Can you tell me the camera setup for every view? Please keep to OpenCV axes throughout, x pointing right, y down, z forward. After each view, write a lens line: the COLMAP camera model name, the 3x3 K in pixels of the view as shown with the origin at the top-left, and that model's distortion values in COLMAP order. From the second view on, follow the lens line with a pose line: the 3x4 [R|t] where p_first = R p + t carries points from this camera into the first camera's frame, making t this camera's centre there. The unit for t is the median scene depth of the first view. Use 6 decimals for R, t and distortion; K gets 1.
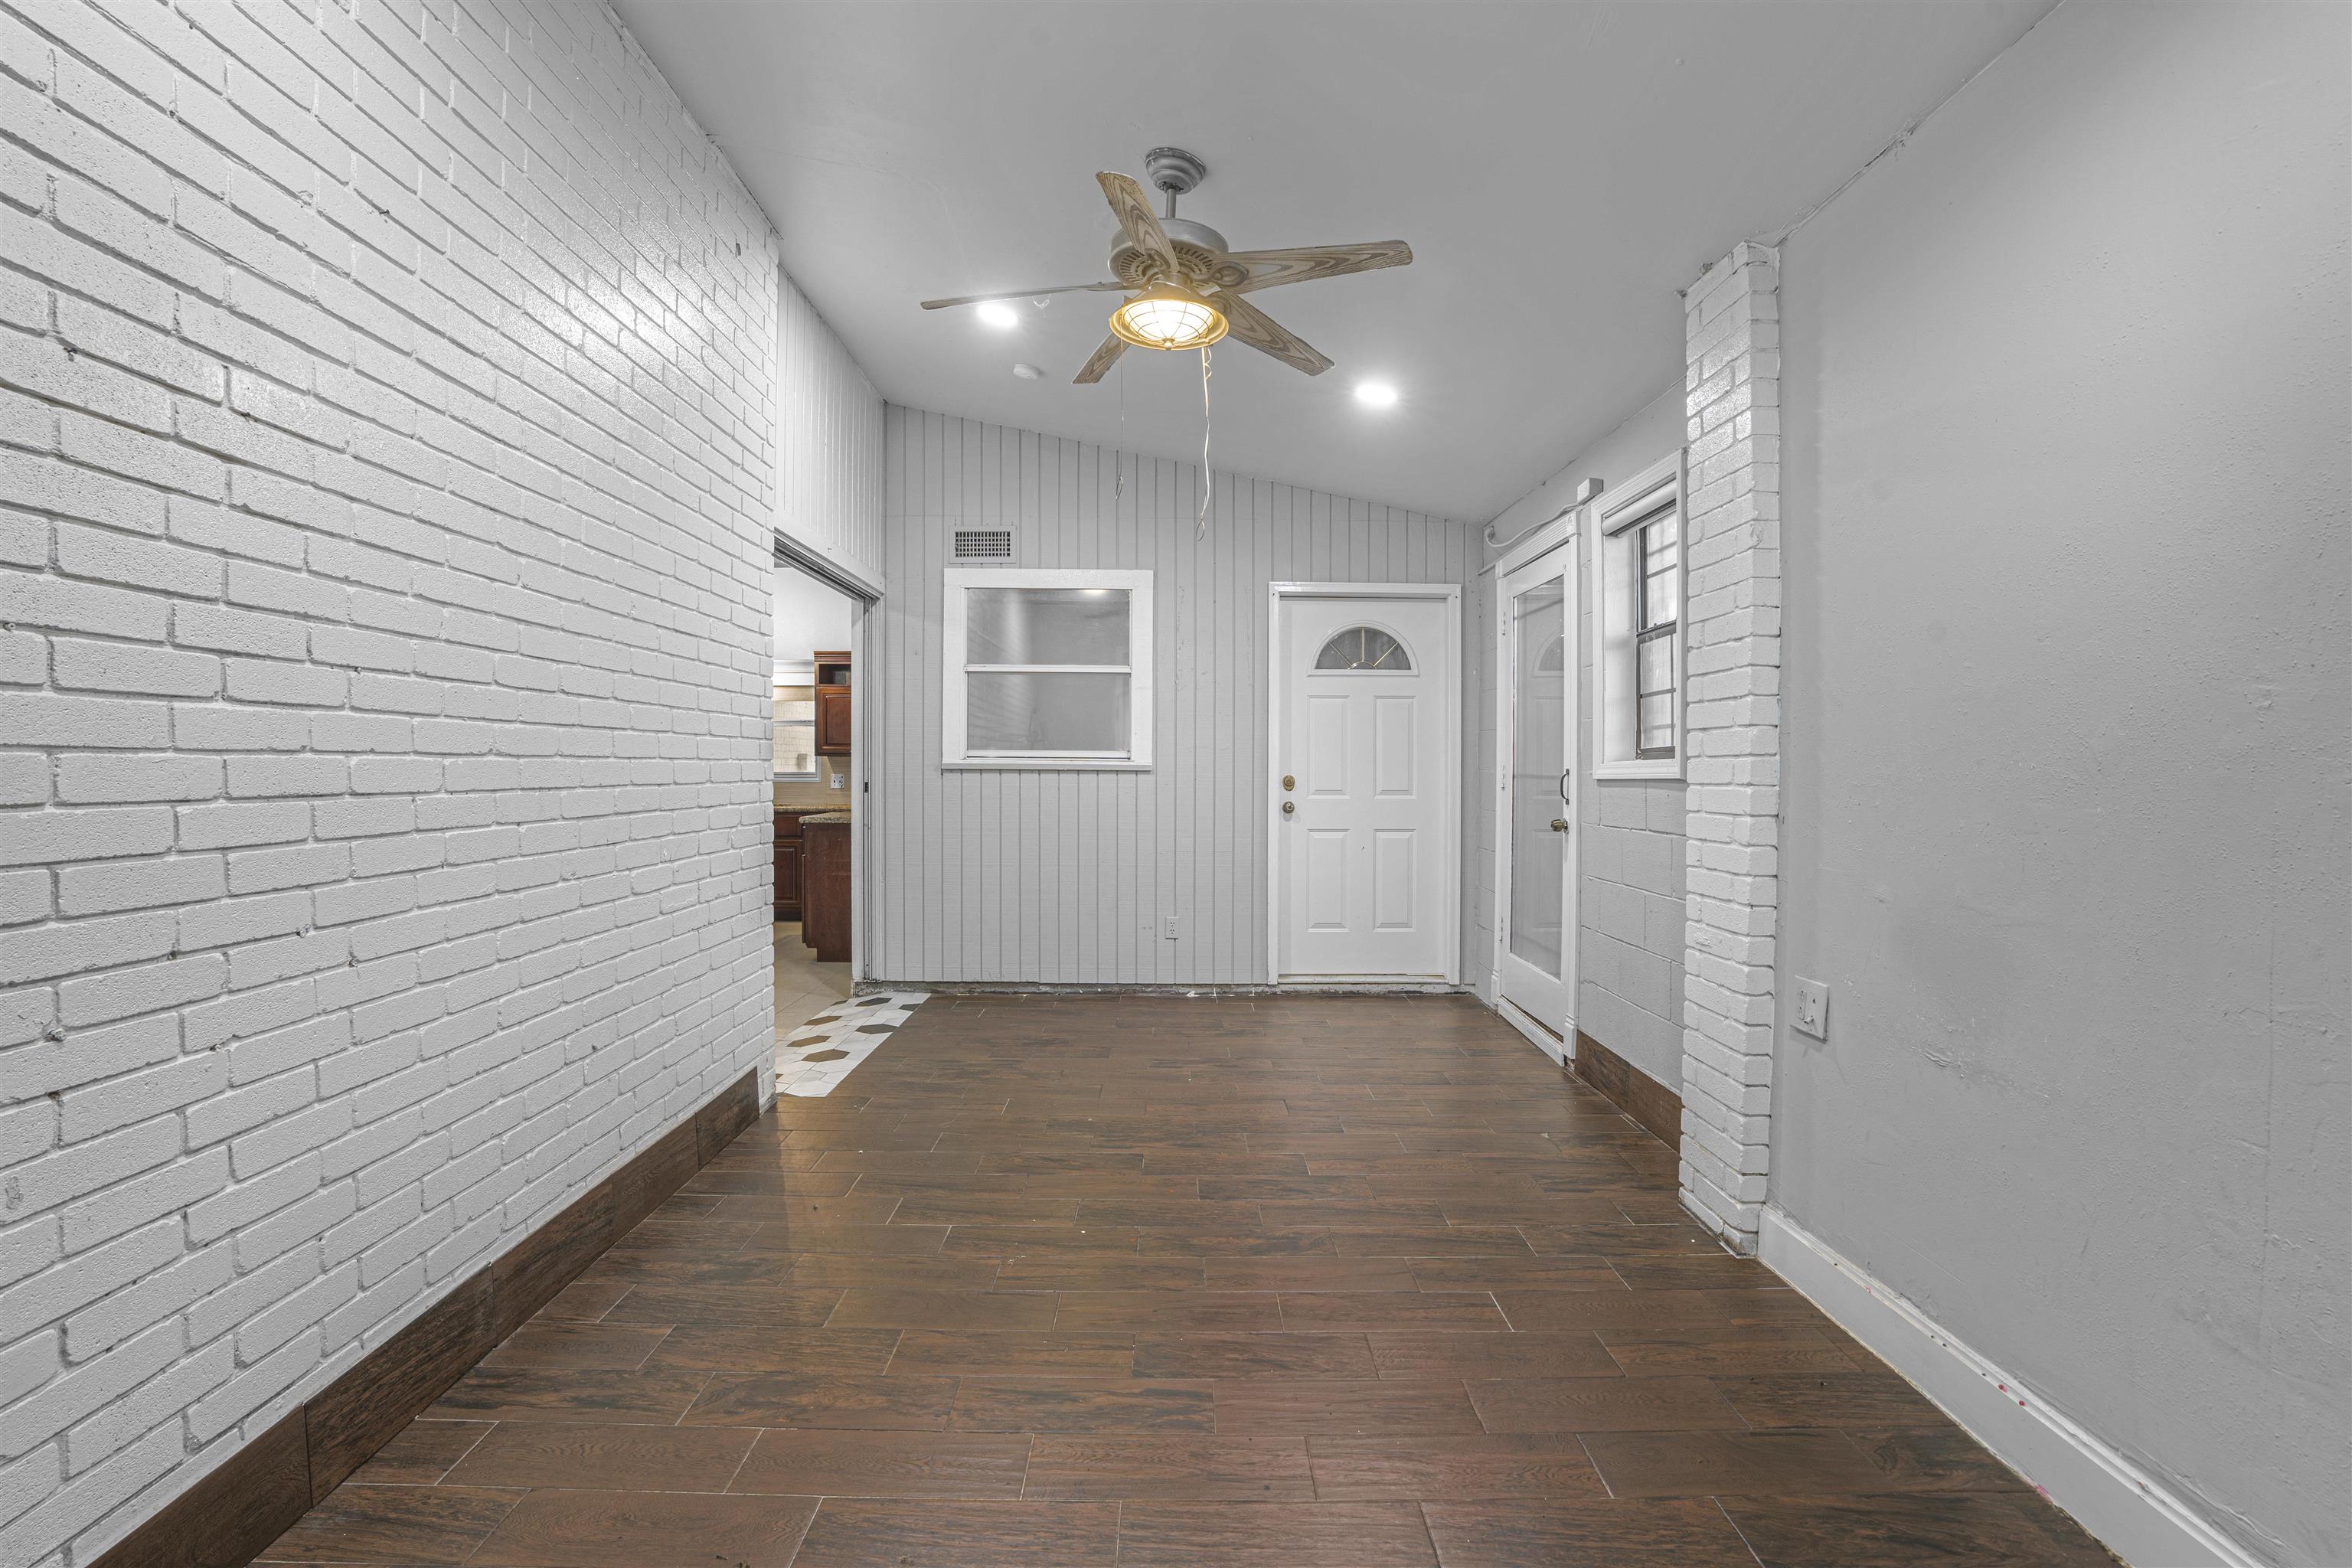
lens RADIAL K [[1082.6, 0, 1155.3], [0, 1082.6, 770.6], [0, 0, 1]] dist [-0.009535, 0.001799]
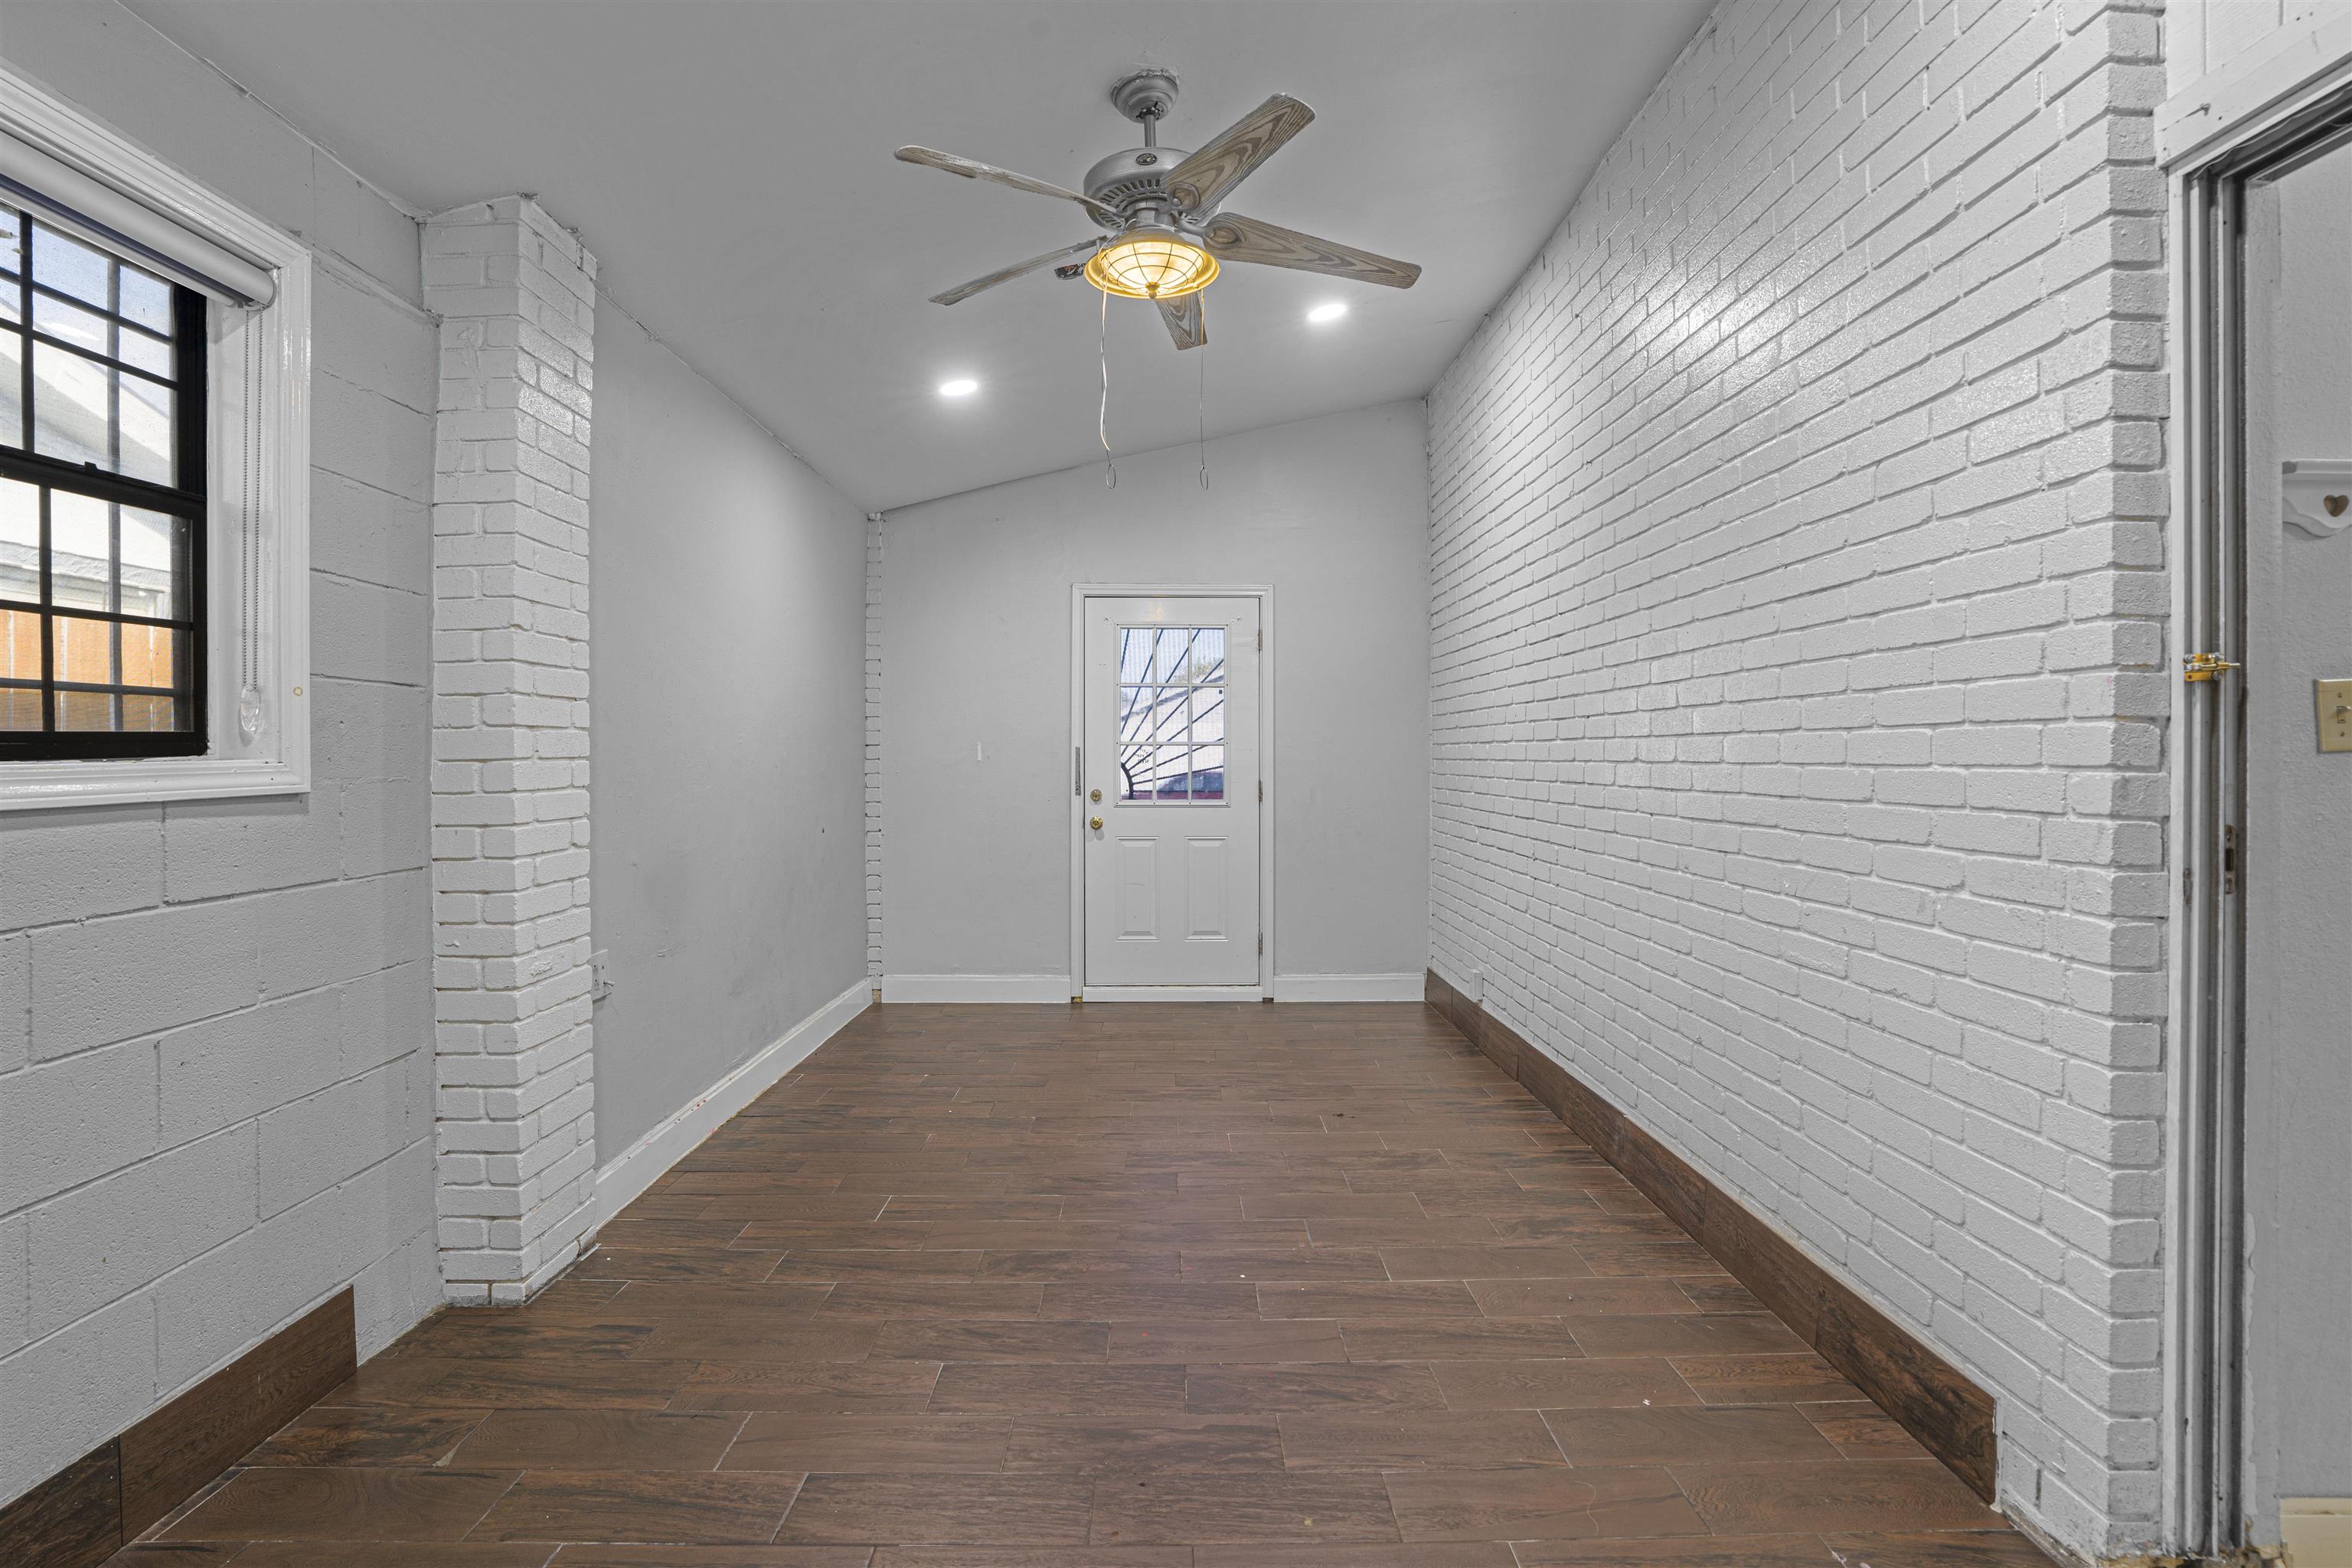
lens RADIAL K [[1082.6, 0, 1173.4], [0, 1082.6, 764.9], [0, 0, 1]] dist [-0.009535, 0.001799]
pose [[-0.999792, -0.003857, -0.020023, 0.013254], [-0.004121, 0.999905, 0.013191, -0.022046], [0.019971, 0.013271, -0.999712, 2.005881]]
